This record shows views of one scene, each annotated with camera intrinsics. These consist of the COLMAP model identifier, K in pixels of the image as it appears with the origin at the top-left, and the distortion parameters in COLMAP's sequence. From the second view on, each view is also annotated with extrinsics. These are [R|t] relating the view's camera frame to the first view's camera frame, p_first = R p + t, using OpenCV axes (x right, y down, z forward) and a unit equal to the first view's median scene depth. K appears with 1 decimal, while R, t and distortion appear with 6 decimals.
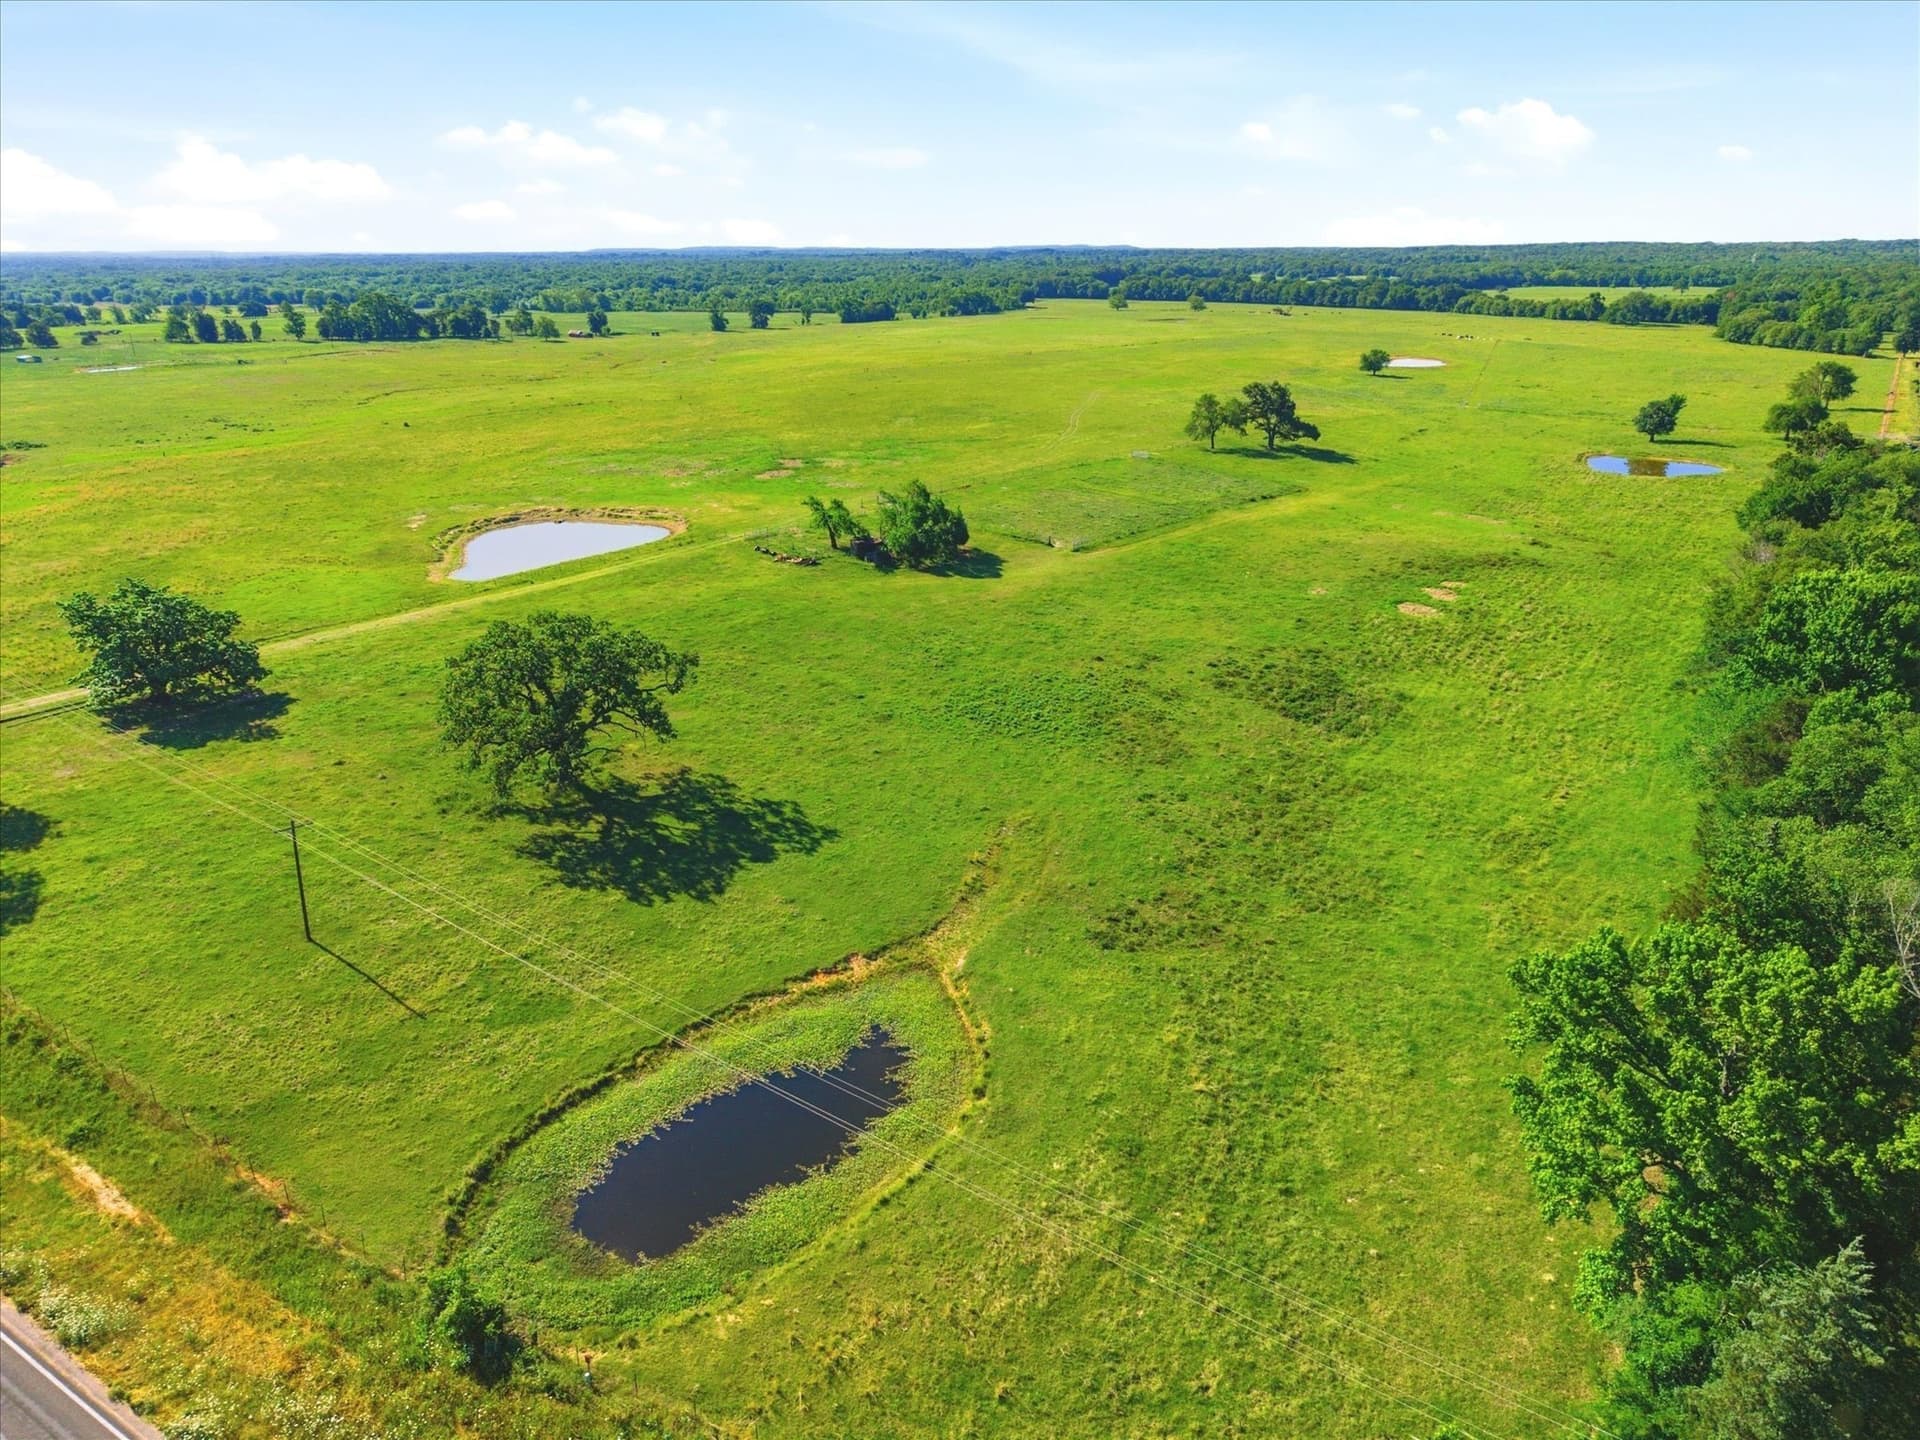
lens RADIAL K [[1286.7, 0, 960.0], [0, 1286.7, 720.0], [0, 0, 1]] dist [0.029924, -0.028576]
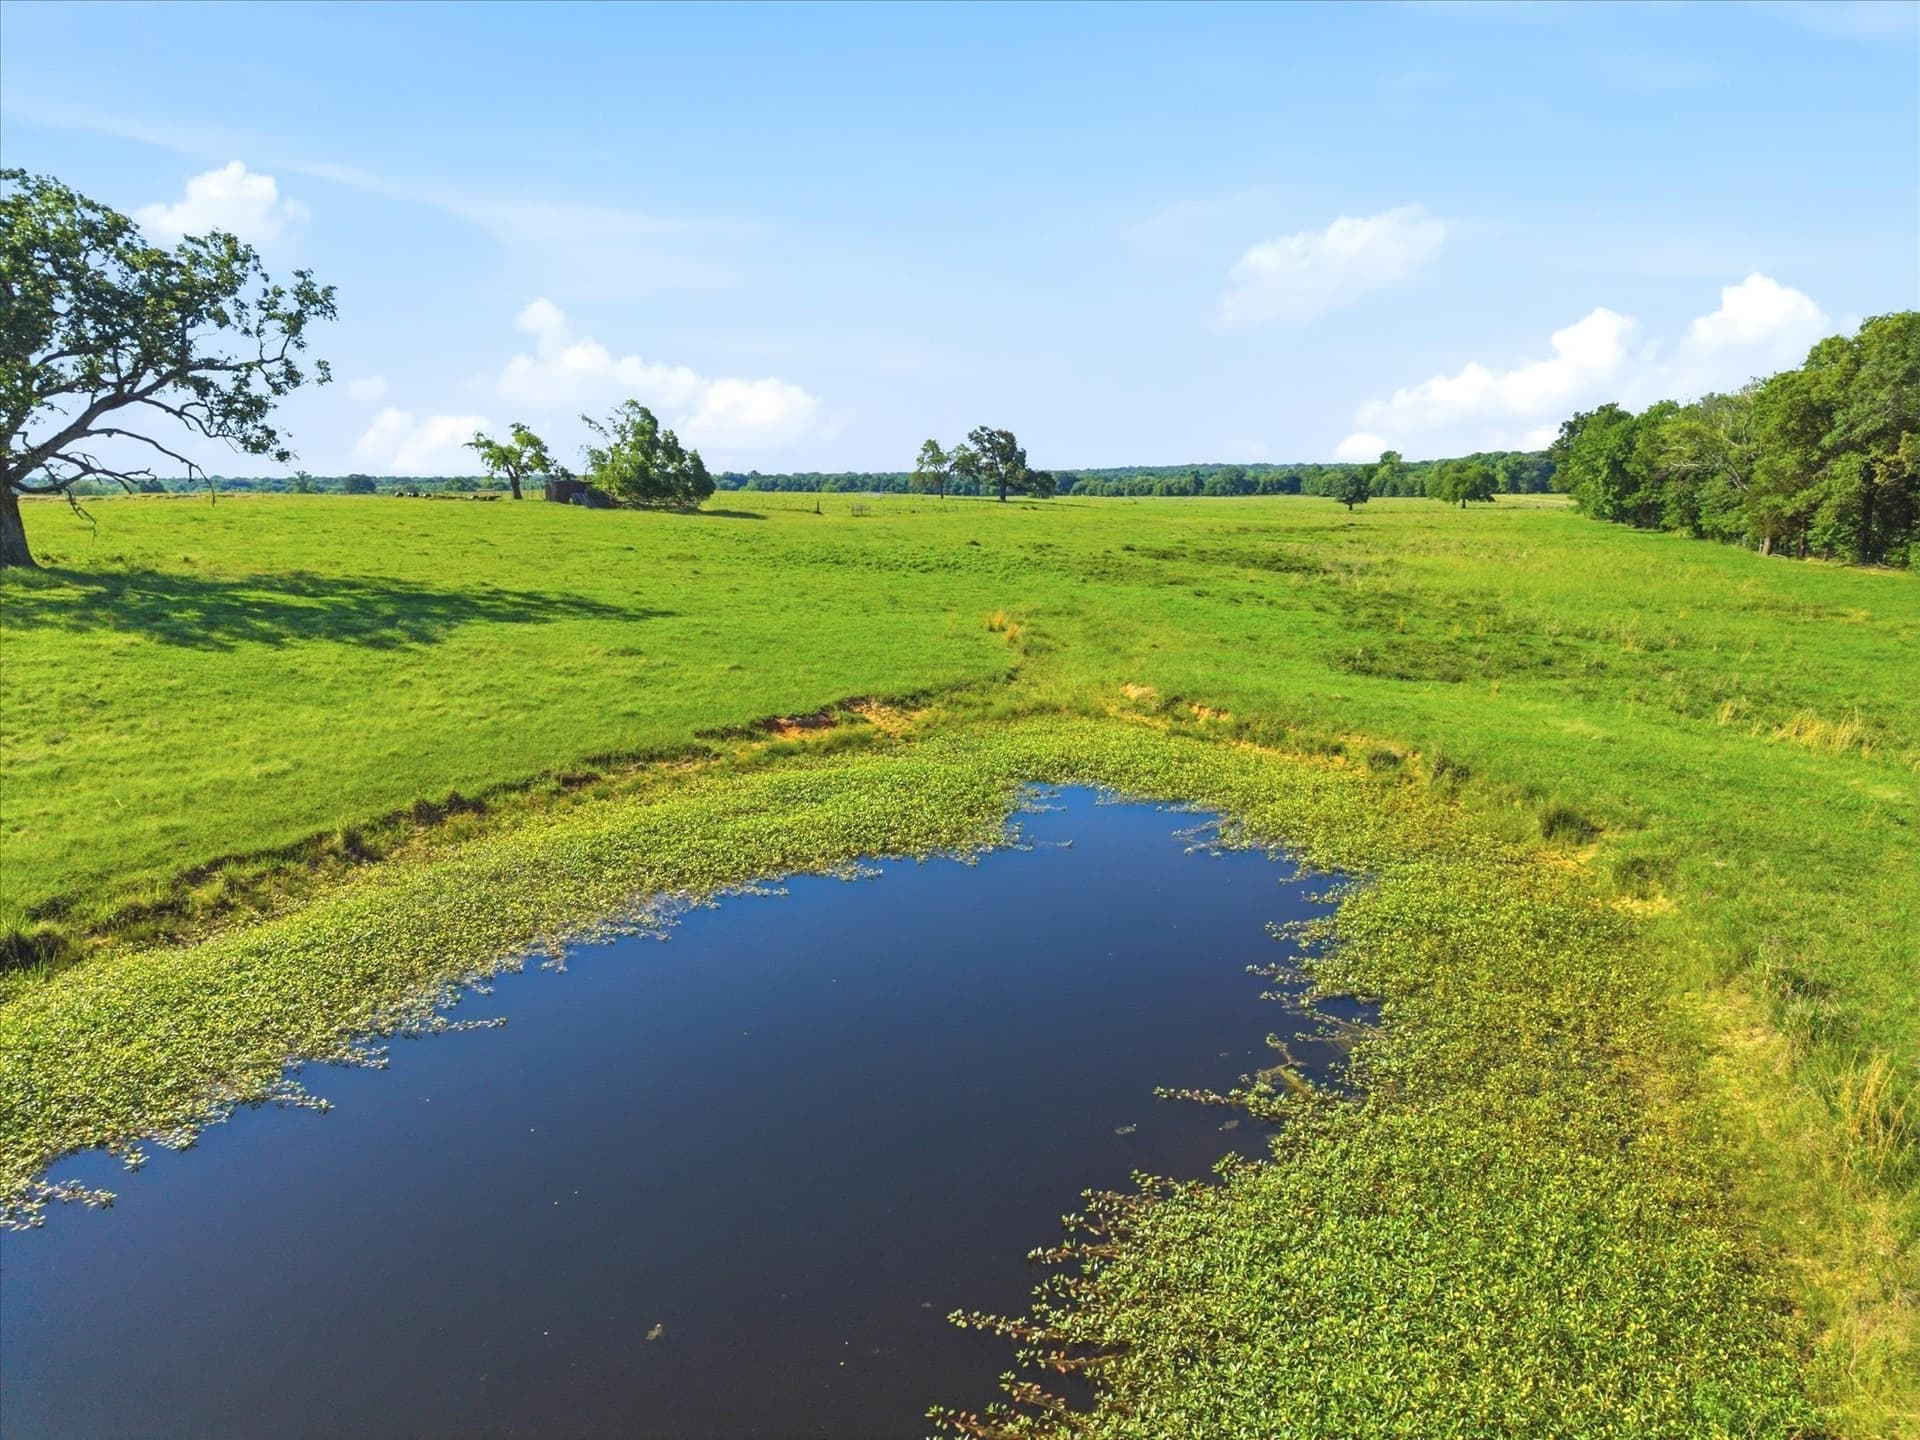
lens RADIAL K [[1288.5, 0, 973.8], [0, 1288.5, 712.7], [0, 0, 1]] dist [0.082224, -0.112256]
pose [[0.954477, -0.057646, 0.292661, -0.066678], [0.108841, 0.980806, -0.161782, 0.104460], [-0.277718, 0.186271, 0.942431, 0.267818]]
